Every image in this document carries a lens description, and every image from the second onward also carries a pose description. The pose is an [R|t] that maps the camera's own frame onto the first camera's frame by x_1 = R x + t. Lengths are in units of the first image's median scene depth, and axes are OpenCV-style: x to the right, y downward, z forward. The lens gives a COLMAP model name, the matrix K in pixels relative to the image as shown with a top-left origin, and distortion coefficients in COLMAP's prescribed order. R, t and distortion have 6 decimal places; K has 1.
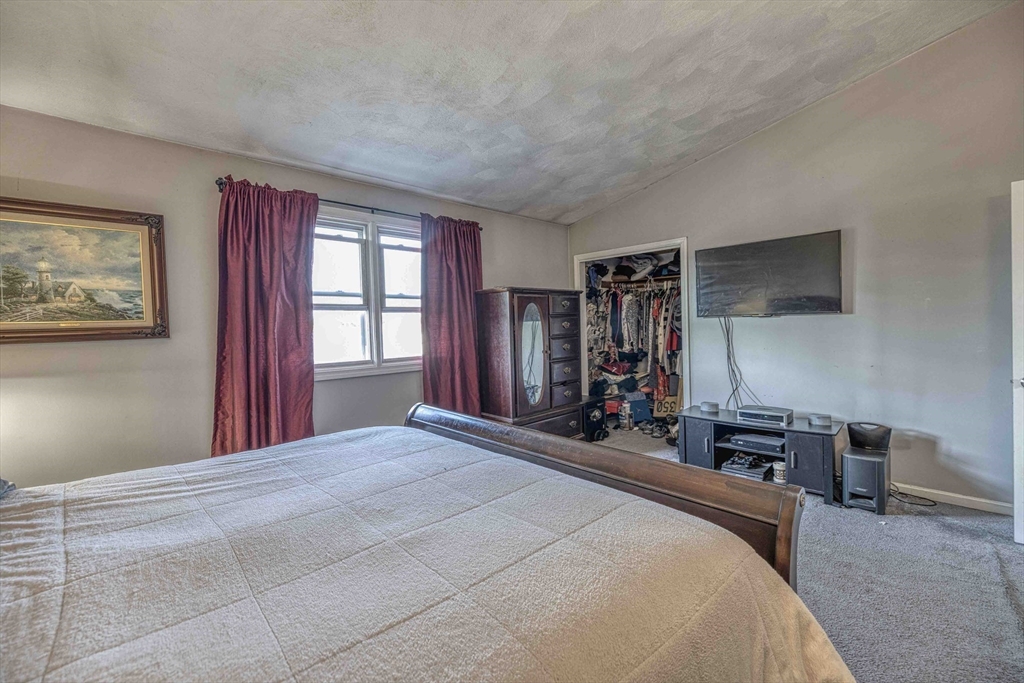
lens RADIAL K [[429.5, 0, 508.8], [0, 429.5, 335.1], [0, 0, 1]] dist [0.001832, -0.000112]
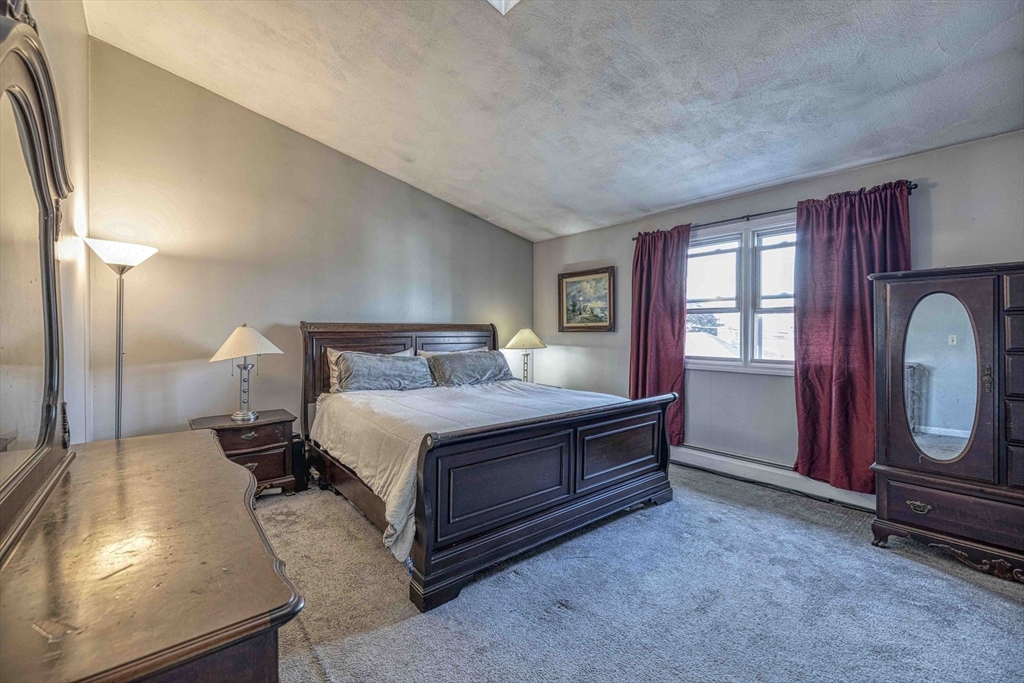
lens RADIAL K [[429.5, 0, 508.8], [0, 429.5, 335.1], [0, 0, 1]] dist [0.001832, -0.000112]
pose [[-0.054551, 0.027688, -0.998127, 0.846072], [-0.028739, 0.999158, 0.029287, -0.016436], [0.998097, 0.030283, -0.053710, 0.518595]]
